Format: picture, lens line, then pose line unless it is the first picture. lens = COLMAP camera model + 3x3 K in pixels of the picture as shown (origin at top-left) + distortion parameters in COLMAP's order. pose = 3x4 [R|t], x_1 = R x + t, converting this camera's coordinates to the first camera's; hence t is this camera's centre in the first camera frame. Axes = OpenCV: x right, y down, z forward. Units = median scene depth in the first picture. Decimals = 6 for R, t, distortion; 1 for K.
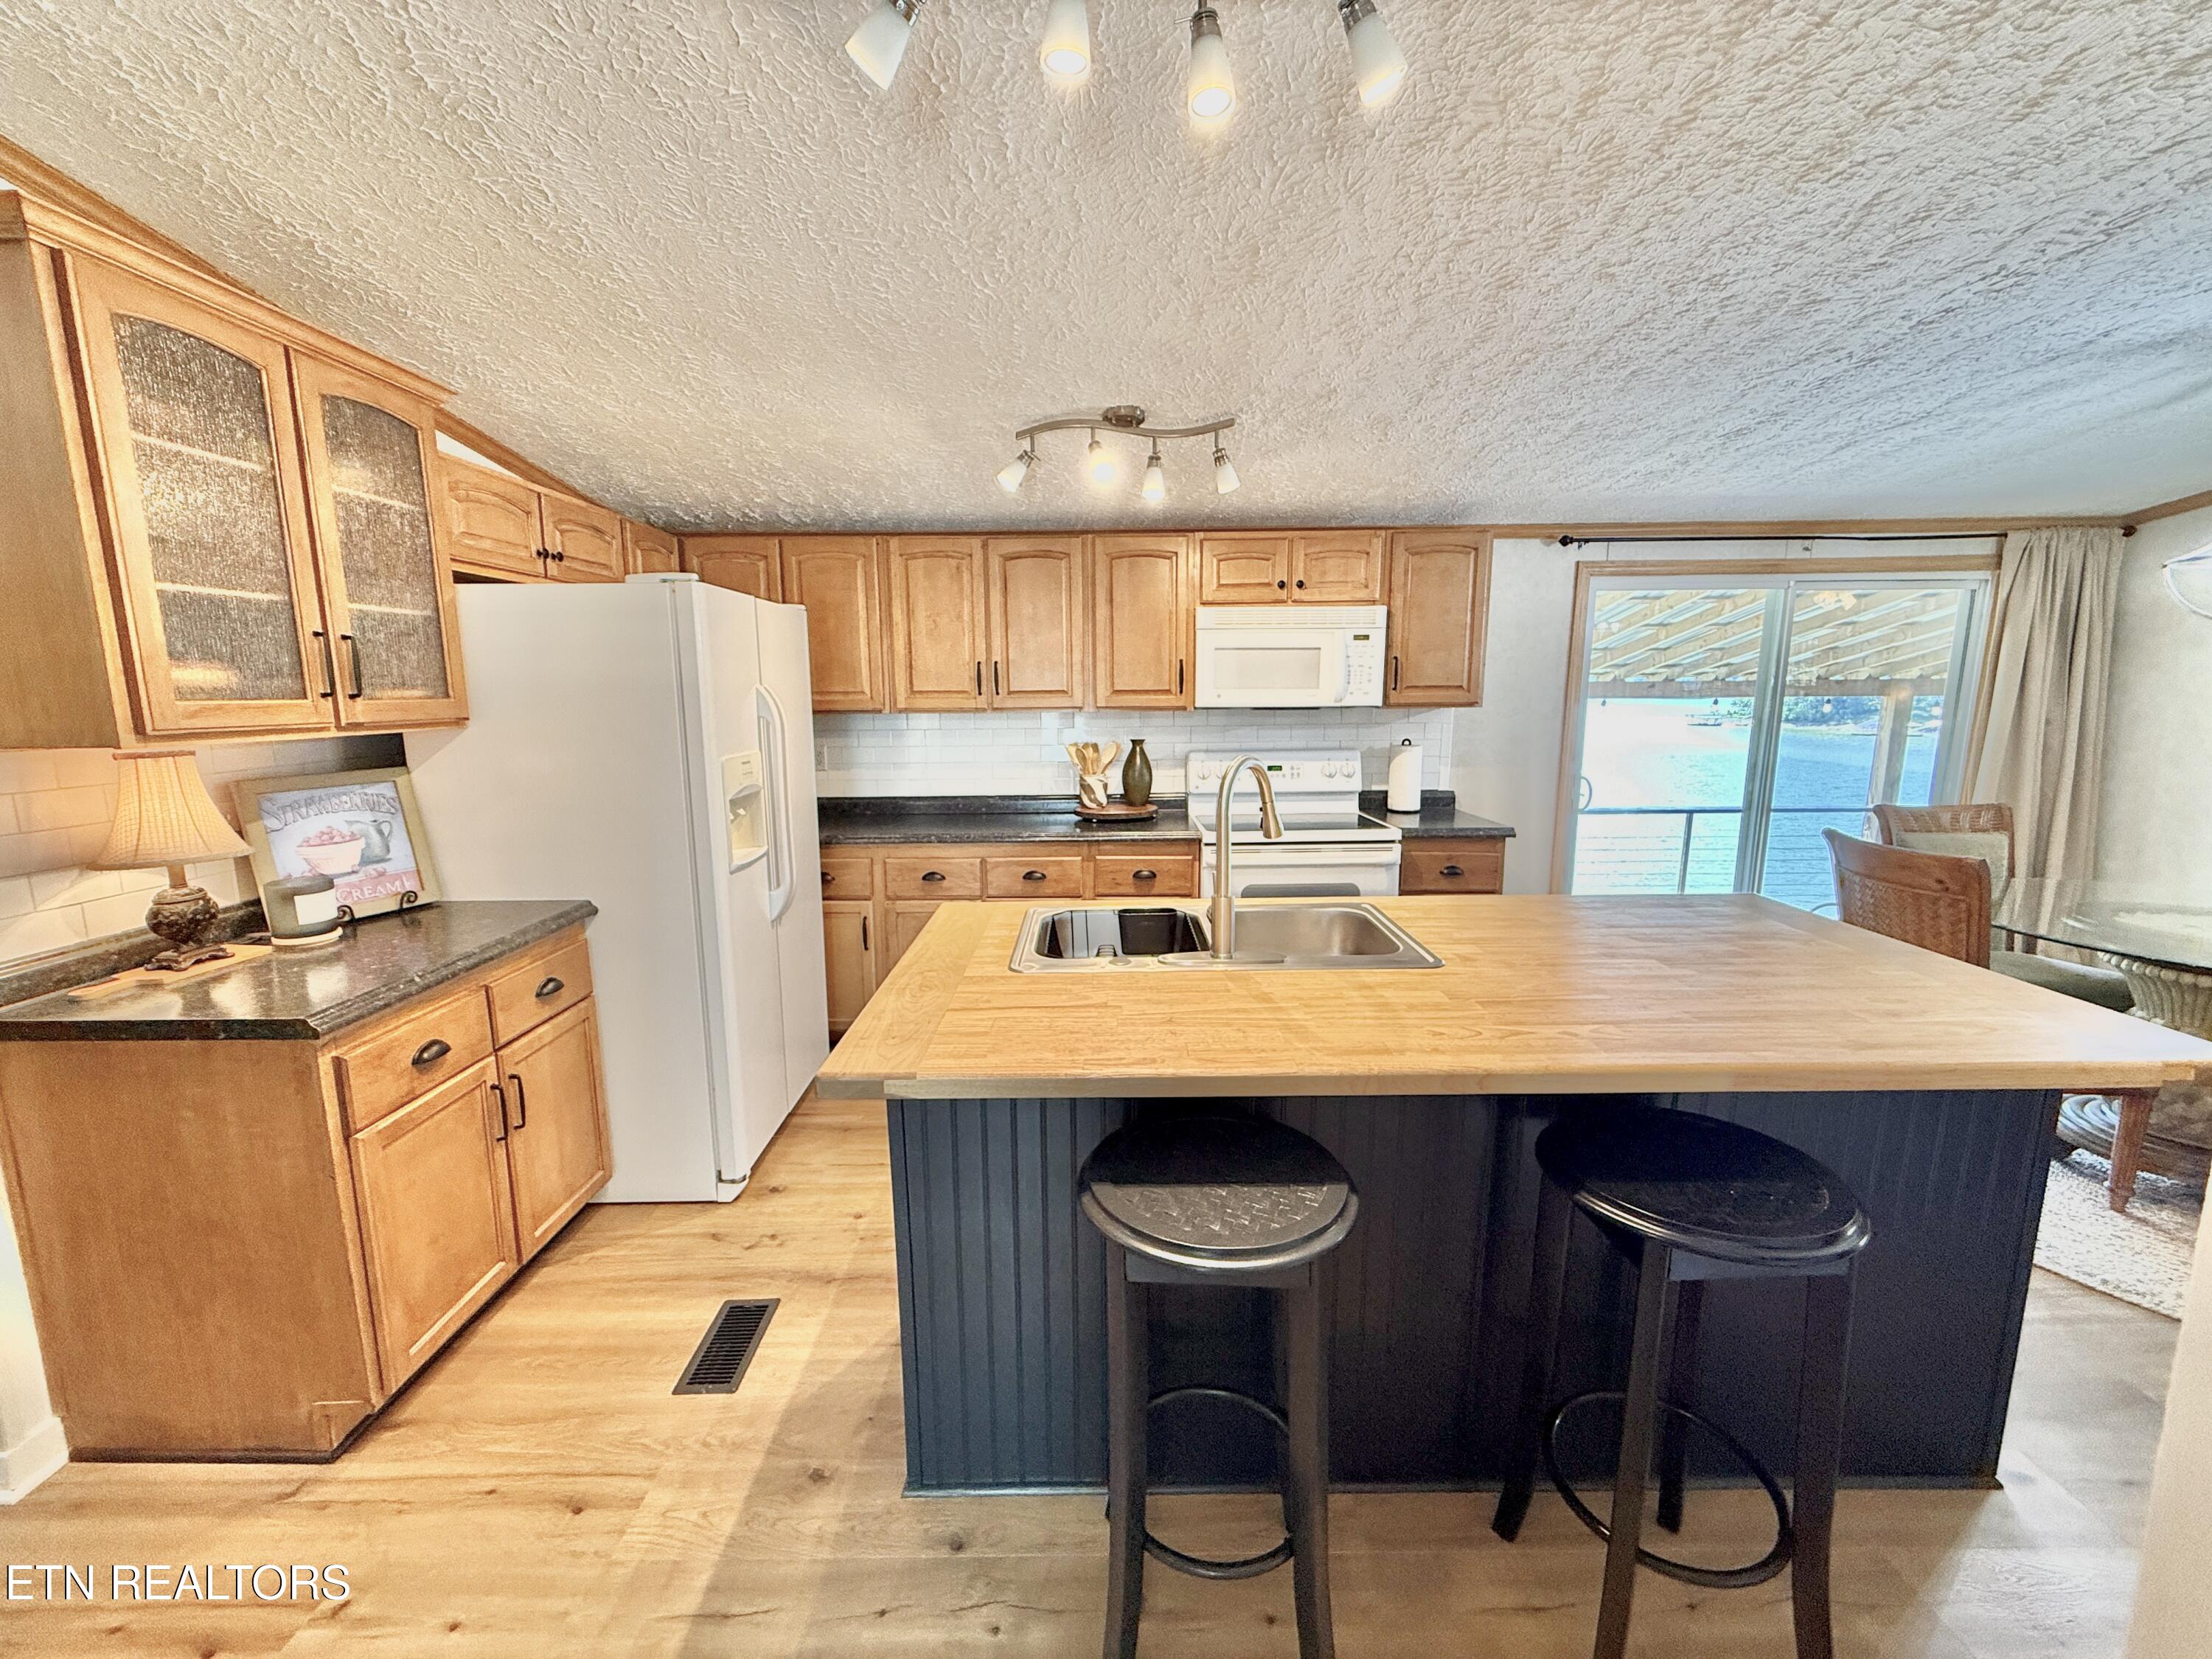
lens RADIAL K [[883.8, 0, 1097.6], [0, 883.8, 825.0], [0, 0, 1]] dist [-0.000563, -0.000093]
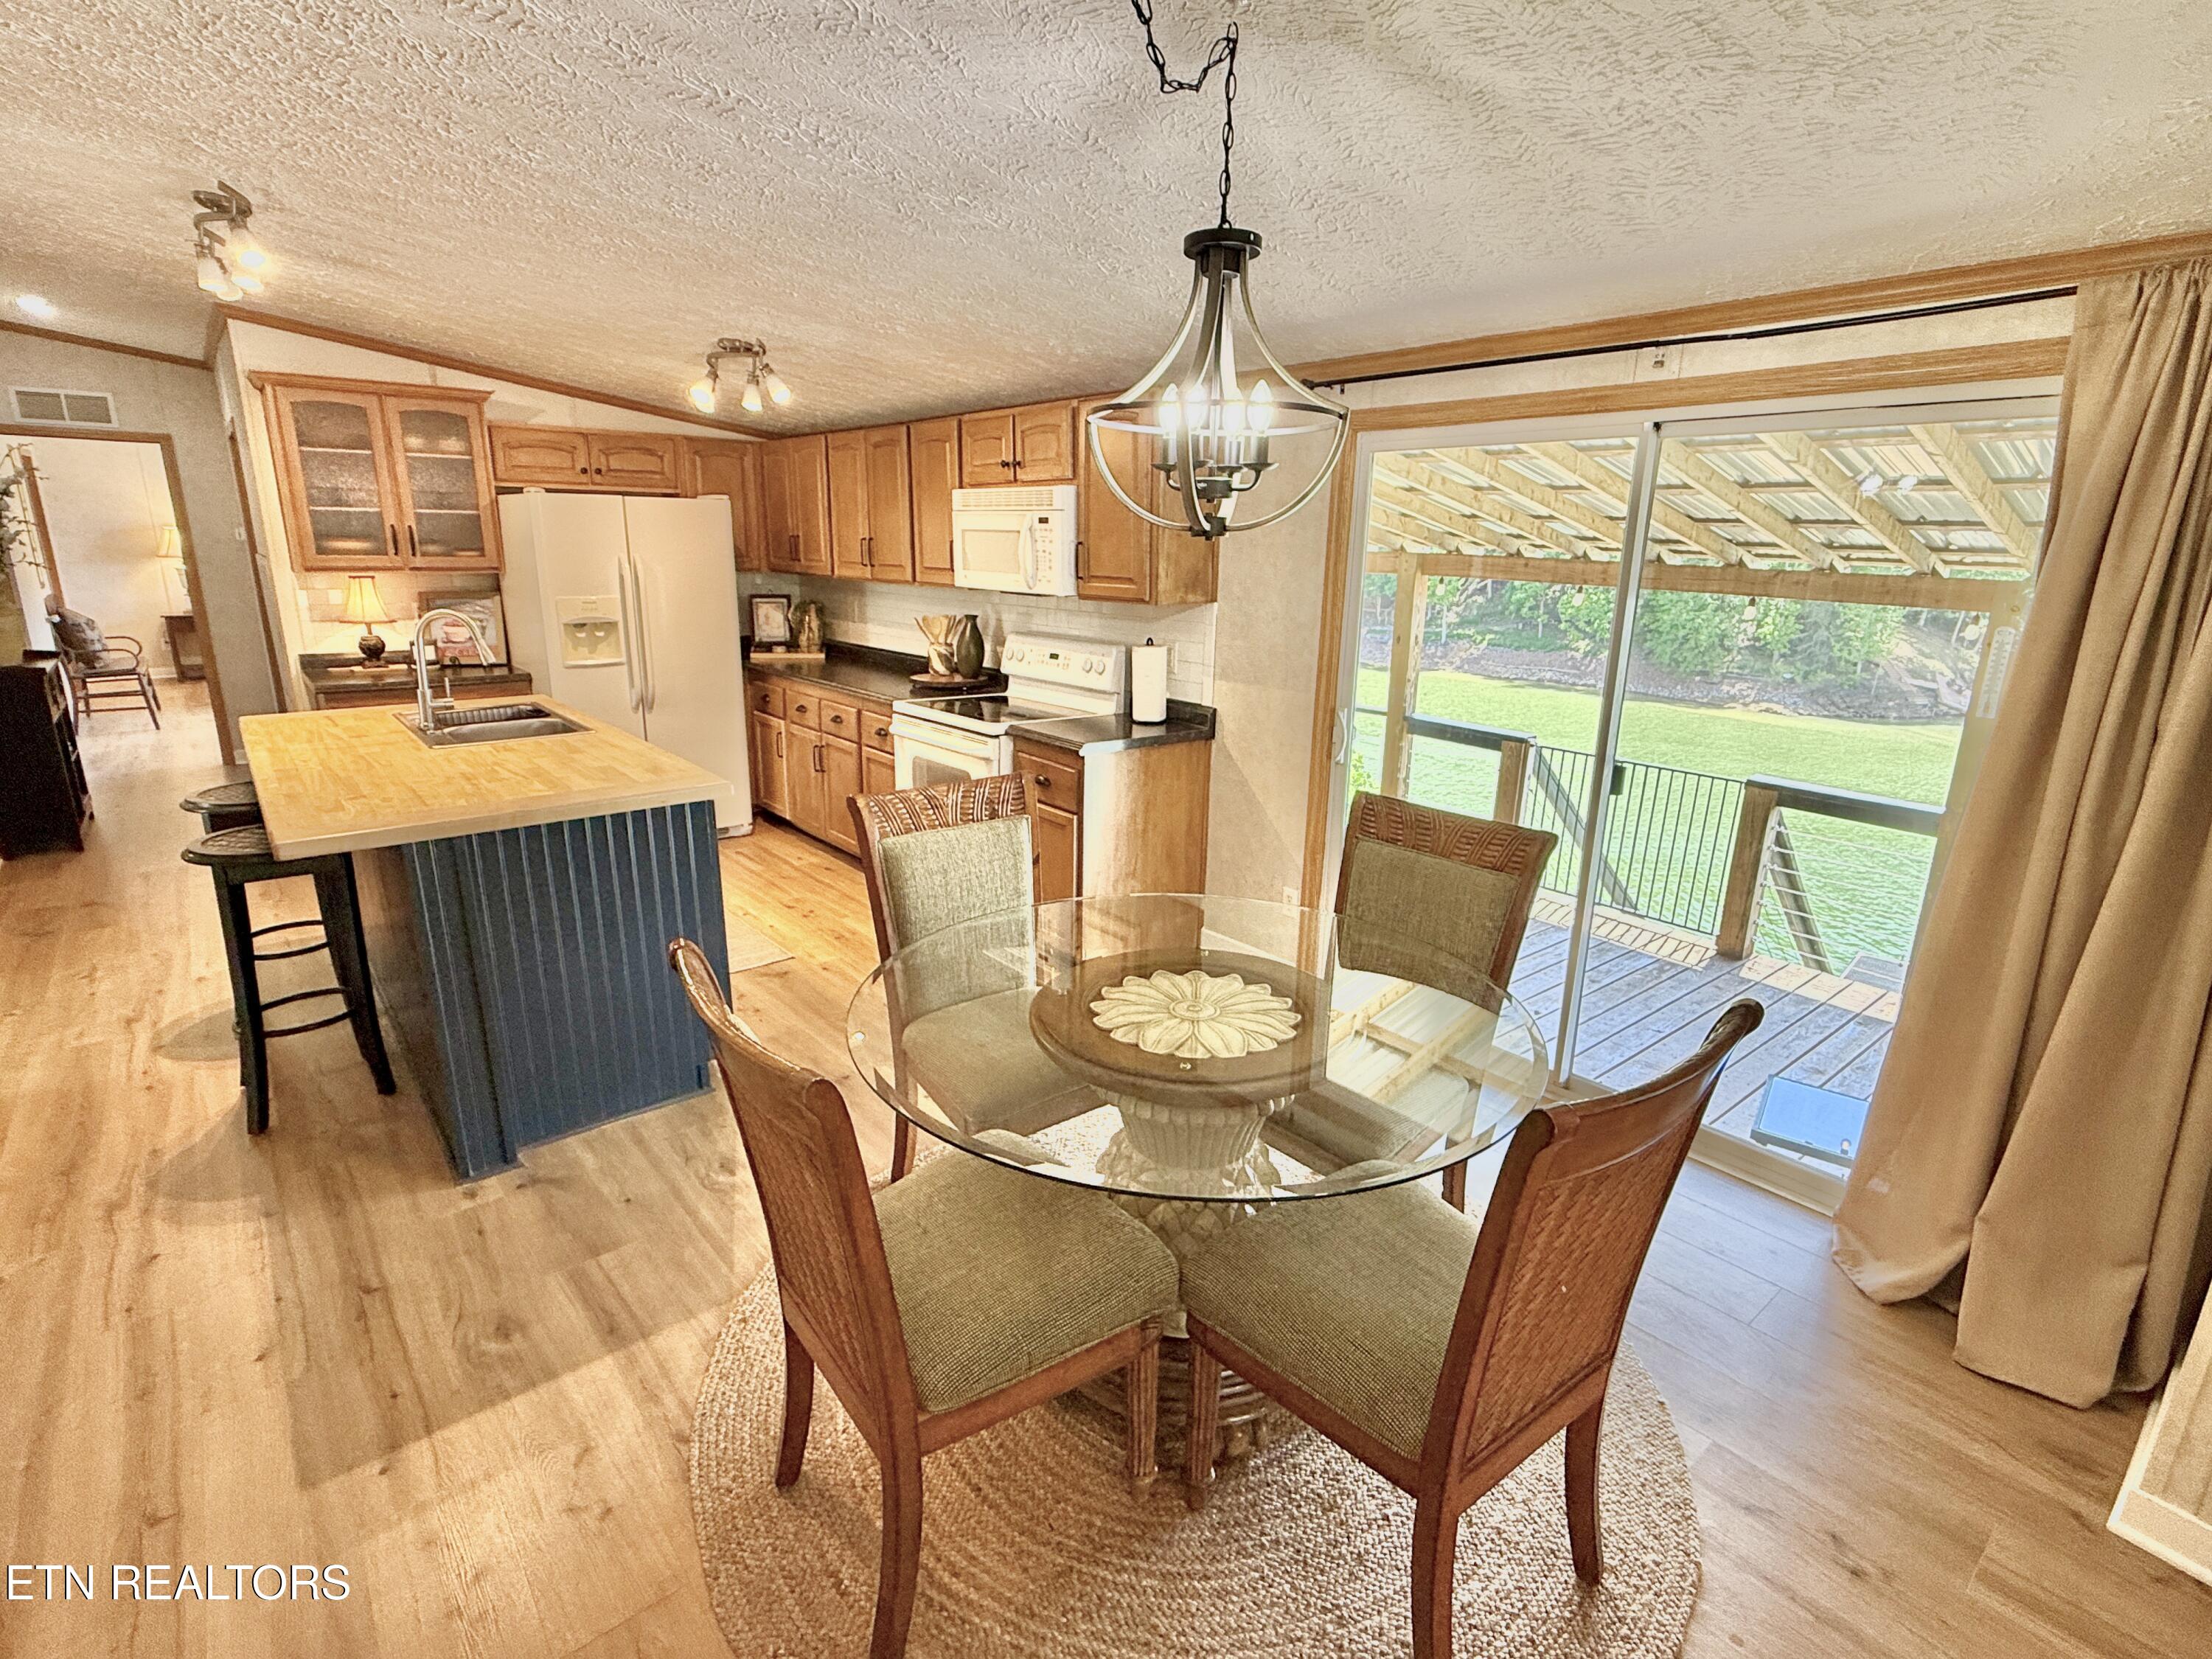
lens RADIAL K [[1074.6, 0, 1101.0], [0, 1074.6, 827.1], [0, 0, 1]] dist [0.000675, 0.000112]
pose [[0.637314, 0.219829, -0.738583, 2.101357], [-0.141852, 0.975536, 0.167953, -0.160281], [0.757435, -0.002269, 0.652906, 0.509032]]
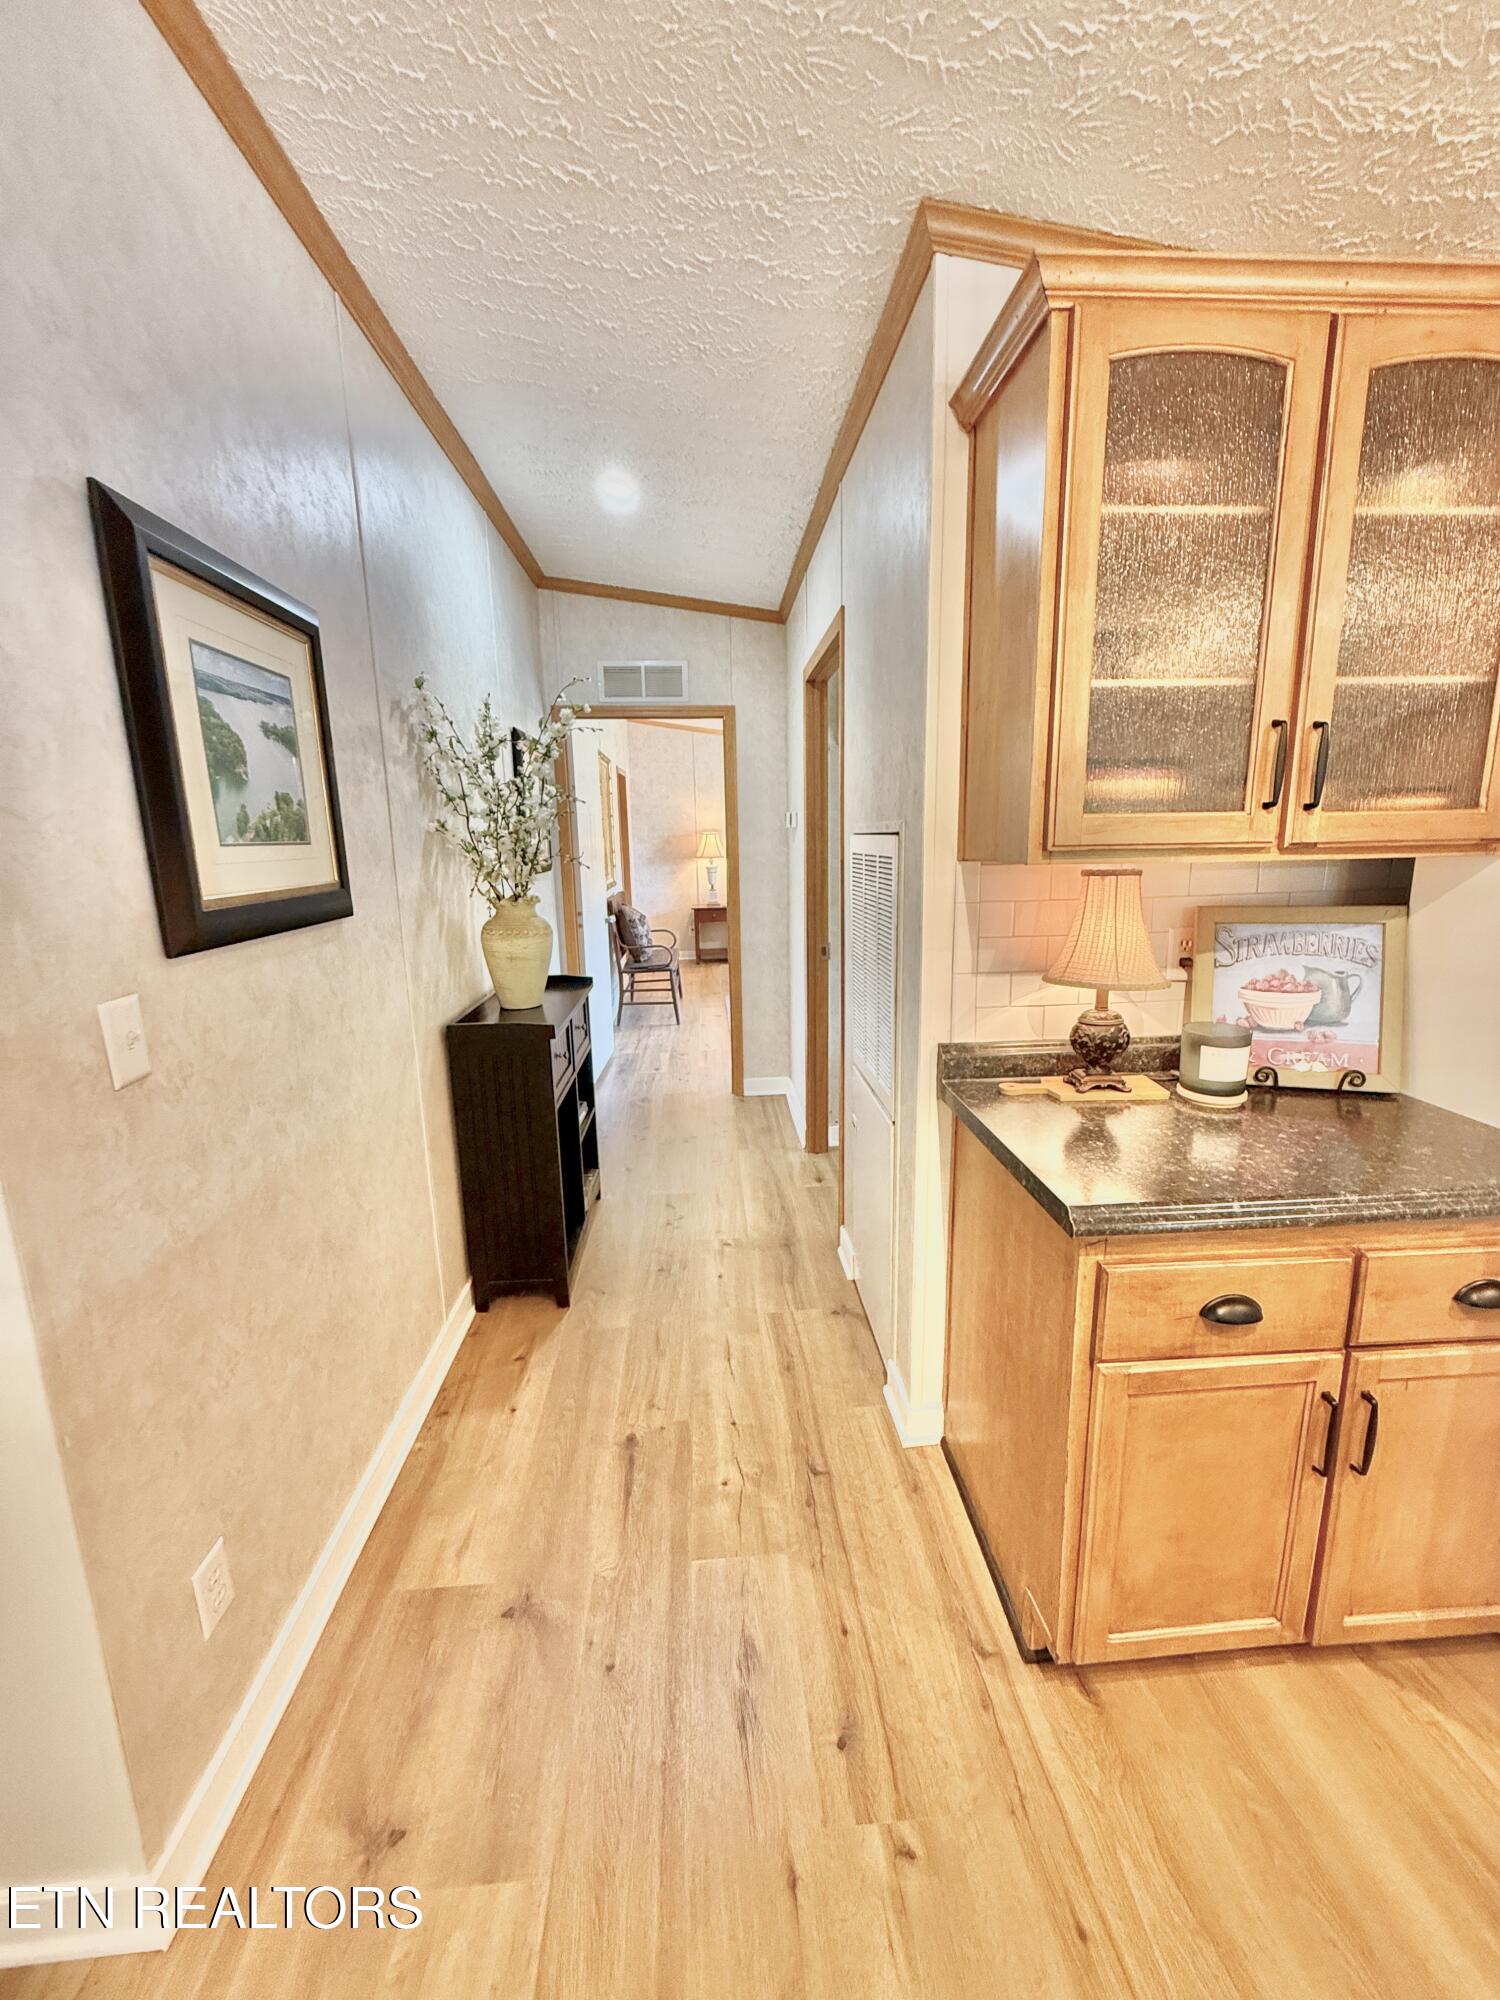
lens RADIAL K [[799.1, 0, 755.1], [0, 799.1, 993.9], [0, 0, 1]] dist [-0.000563, -0.000093]
pose [[0.069755, 0.194515, -0.978416, -0.173501], [-0.134894, 0.973636, 0.183947, -0.048974], [0.988402, 0.119151, 0.094155, 0.455523]]
